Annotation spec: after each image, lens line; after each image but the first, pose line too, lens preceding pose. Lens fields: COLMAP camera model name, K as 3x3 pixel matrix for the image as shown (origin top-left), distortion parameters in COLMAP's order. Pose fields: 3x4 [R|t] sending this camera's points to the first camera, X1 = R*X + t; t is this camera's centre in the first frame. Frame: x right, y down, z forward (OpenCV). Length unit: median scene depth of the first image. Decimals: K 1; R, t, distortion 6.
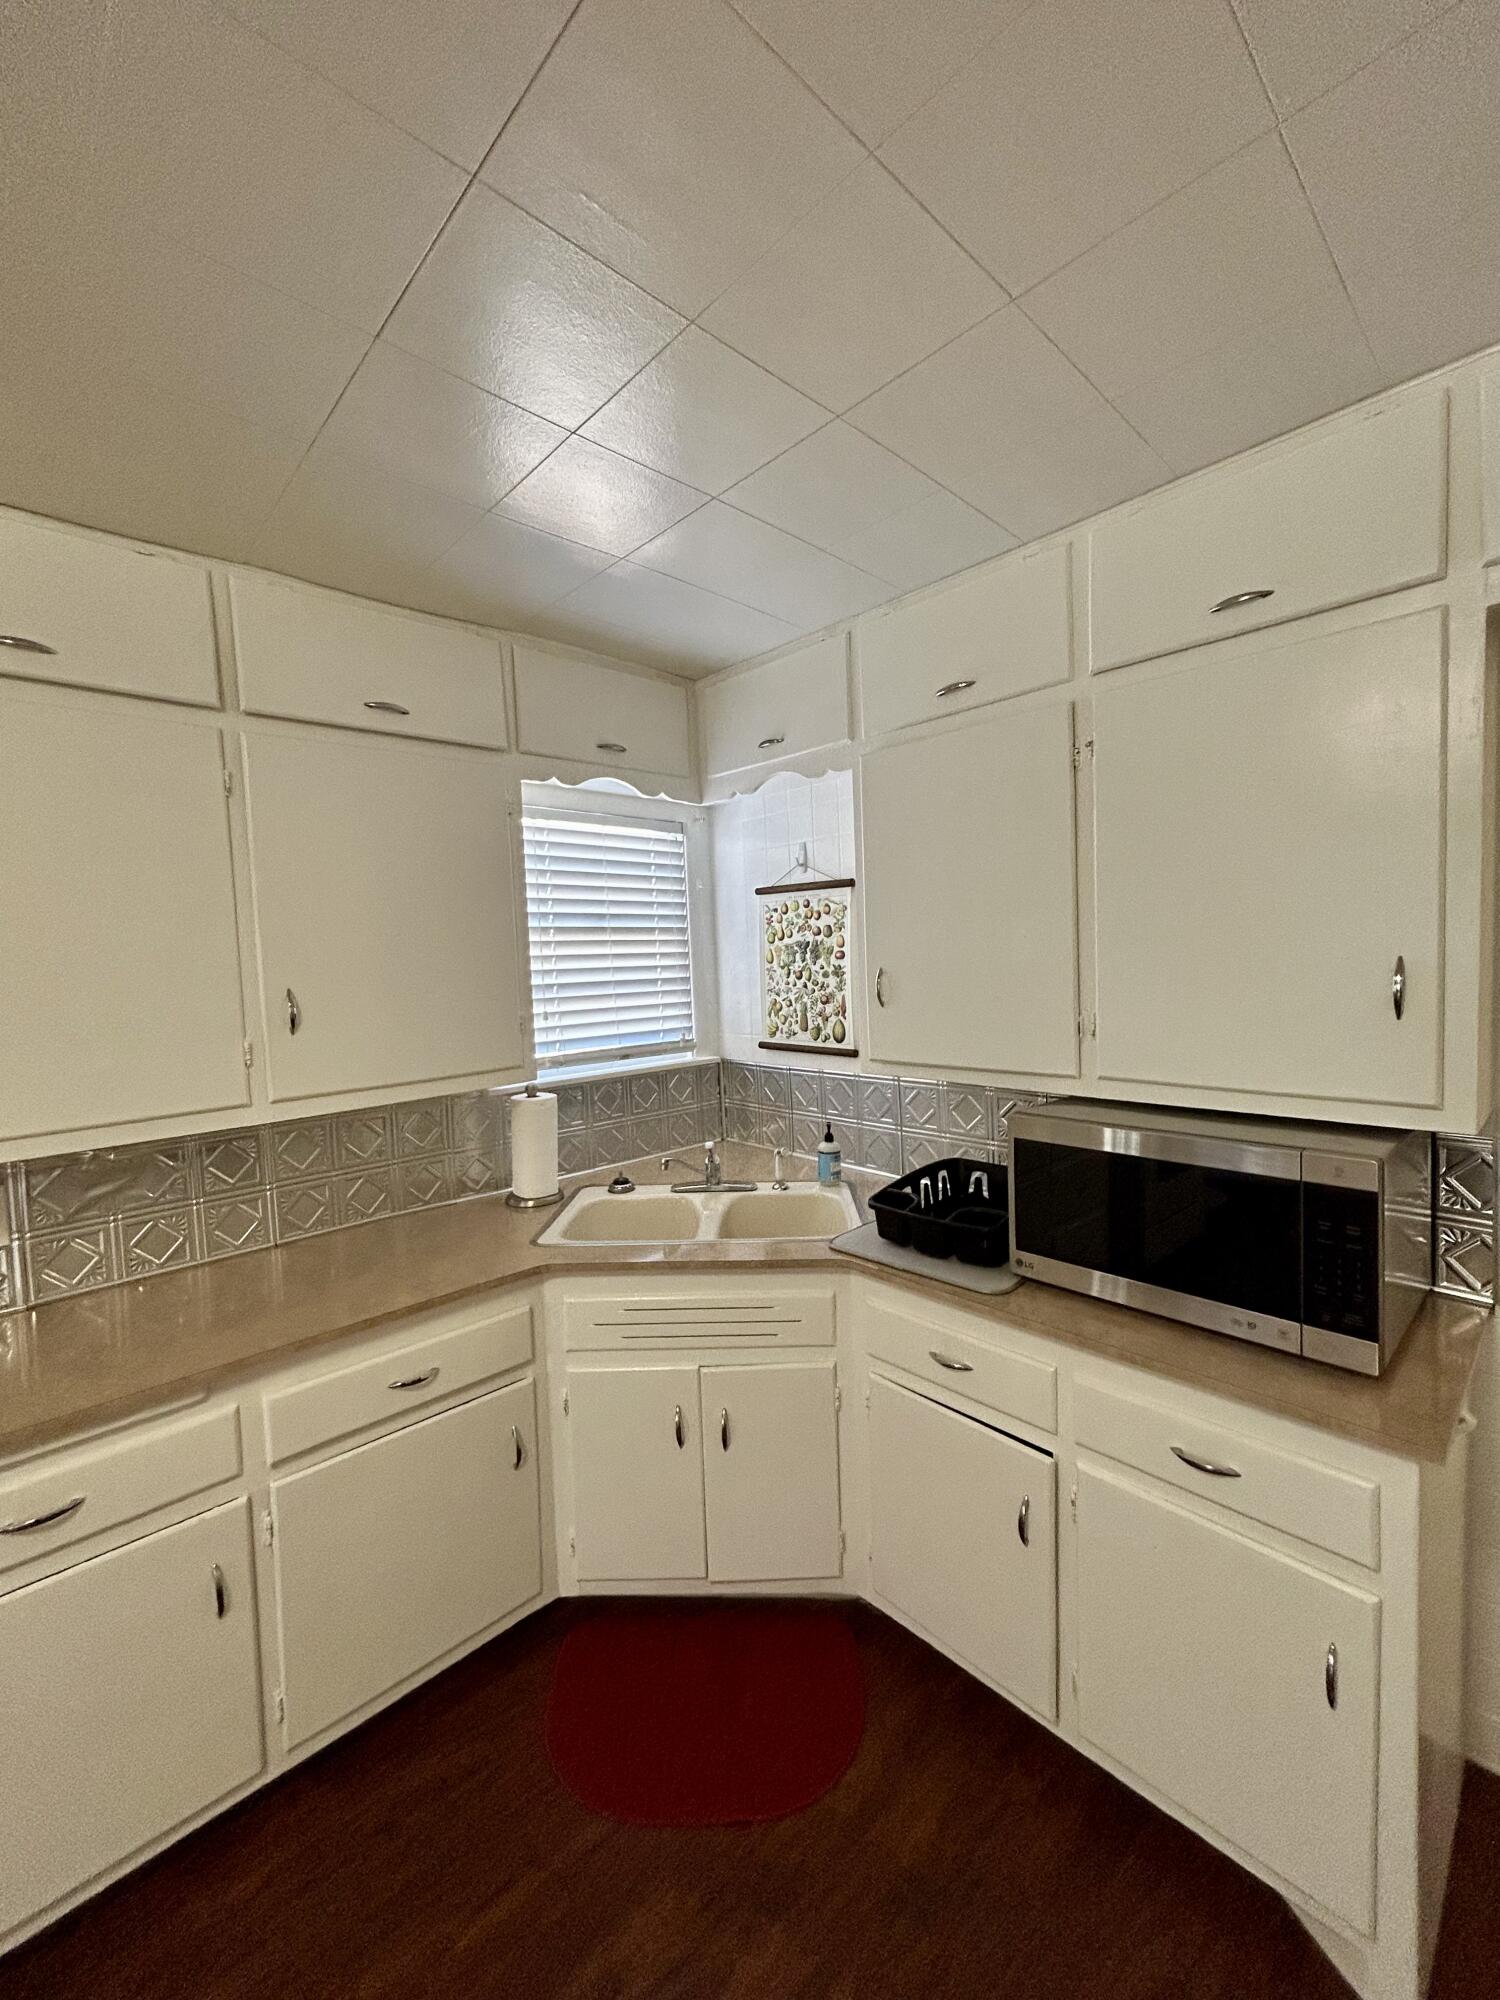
lens RADIAL K [[810.1, 0, 755.7], [0, 810.1, 997.5], [0, 0, 1]] dist [0.002612, 0.000730]
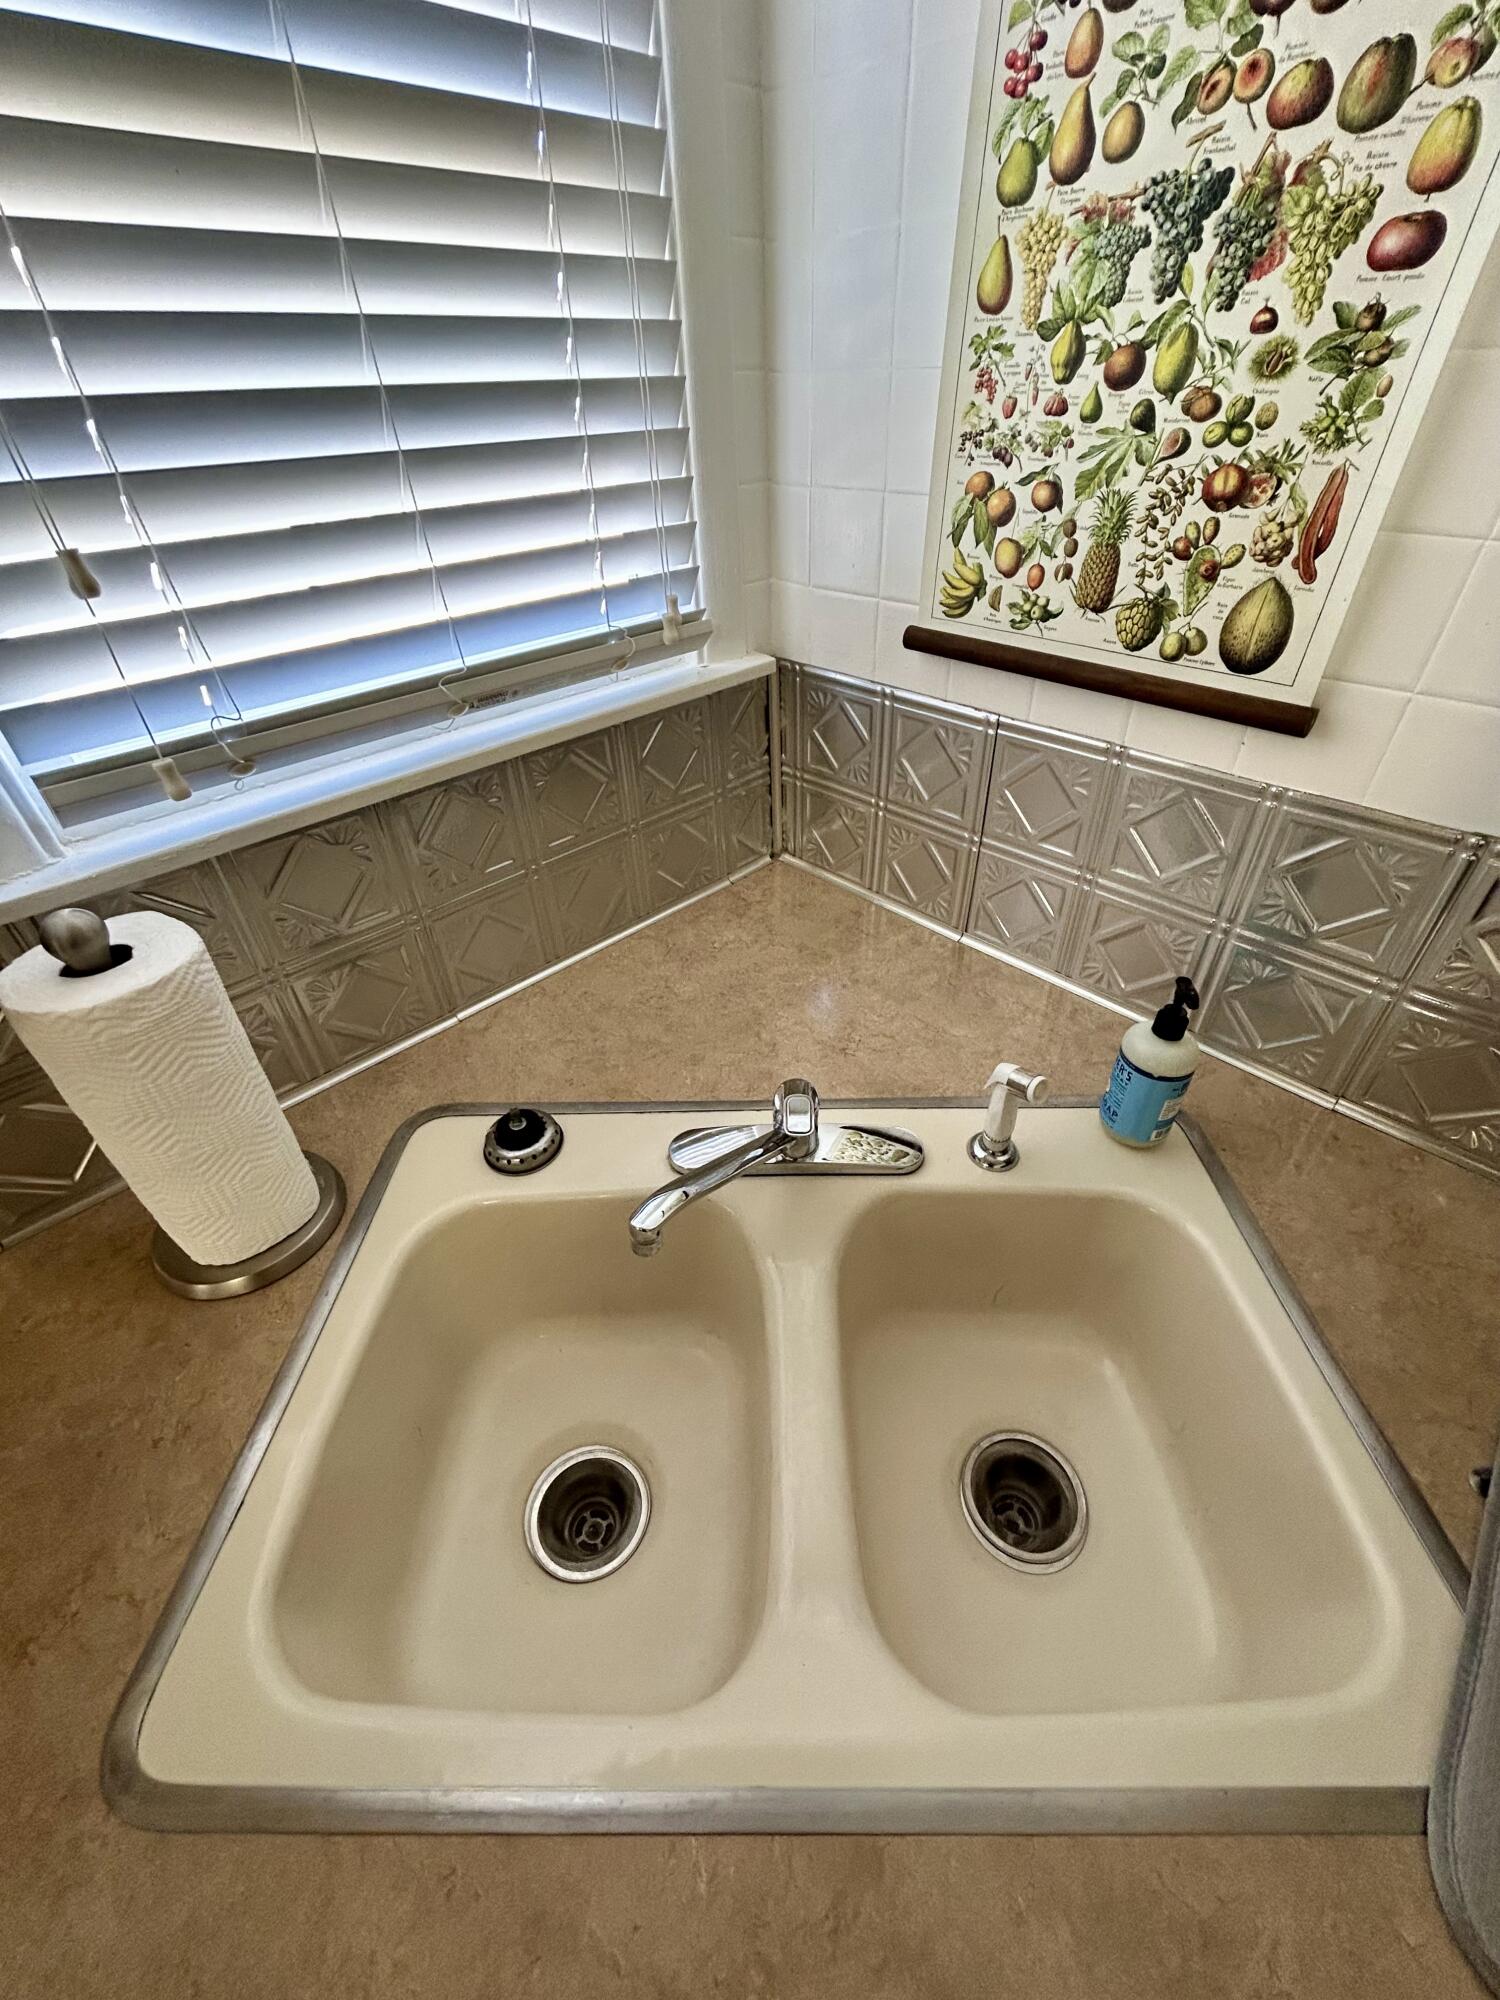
lens RADIAL K [[810.1, 0, 753.6], [0, 810.1, 993.7], [0, 0, 1]] dist [0.002612, 0.000730]
pose [[0.999720, -0.008192, 0.022220, -0.070414], [-0.006054, 0.818700, 0.574190, -0.012481], [-0.022895, -0.574163, 0.818421, 0.695499]]
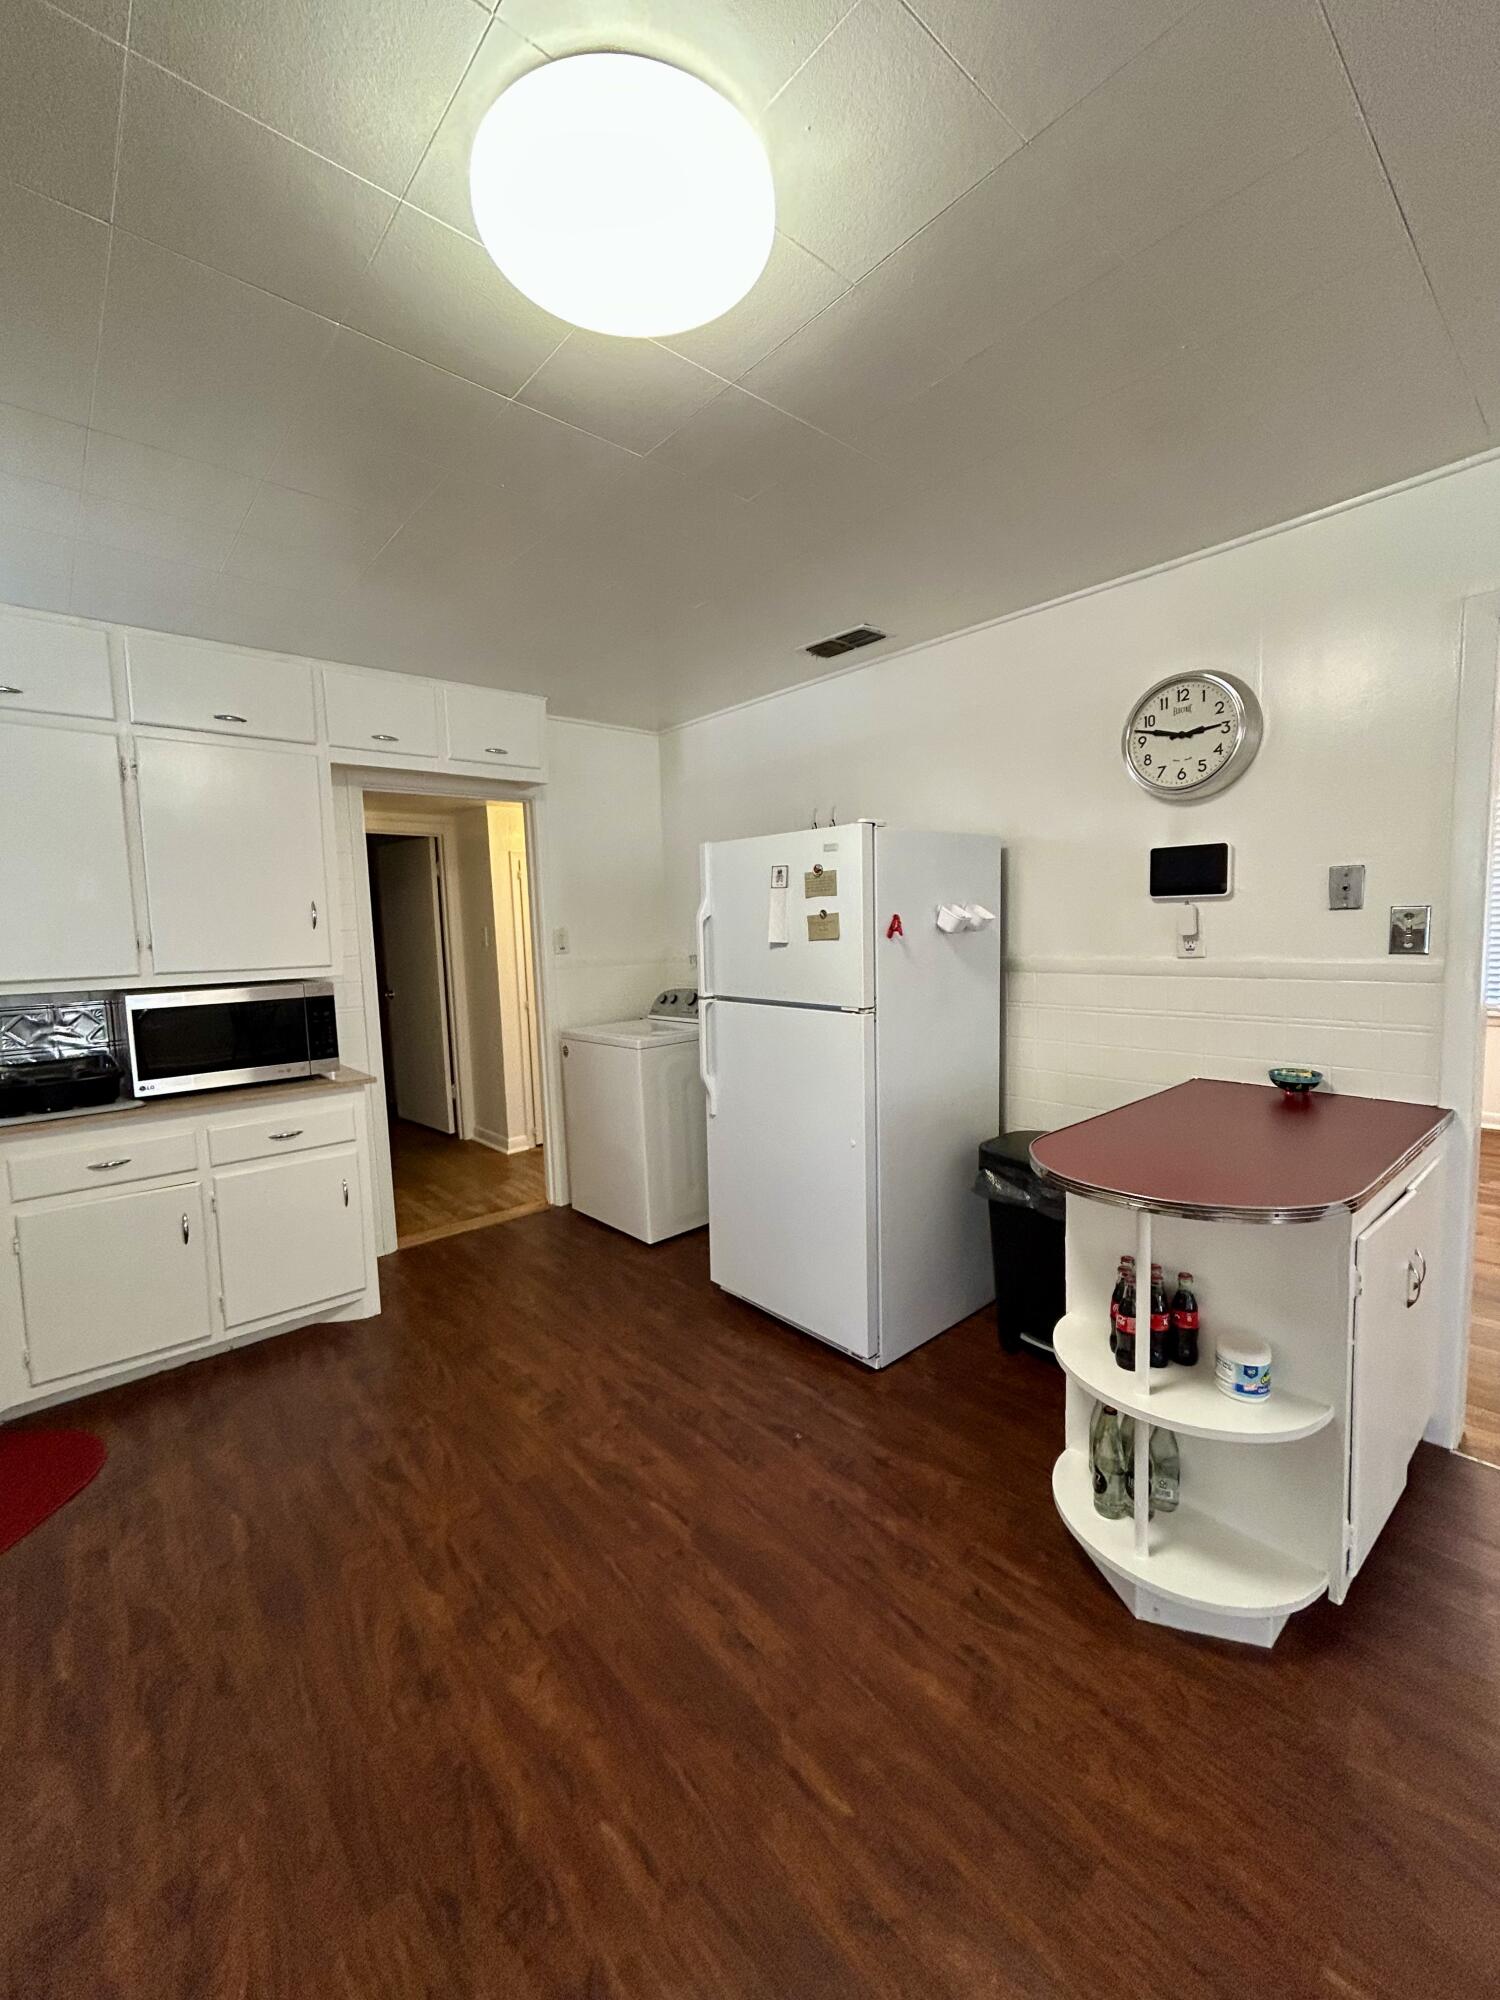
lens RADIAL K [[810.1, 0, 756.2], [0, 810.1, 993.5], [0, 0, 1]] dist [0.002612, 0.000730]
pose [[0.031808, -0.052781, 0.998099, -0.750210], [0.074294, 0.995967, 0.050301, 0.093883], [-0.996729, 0.072553, 0.035601, -0.164241]]
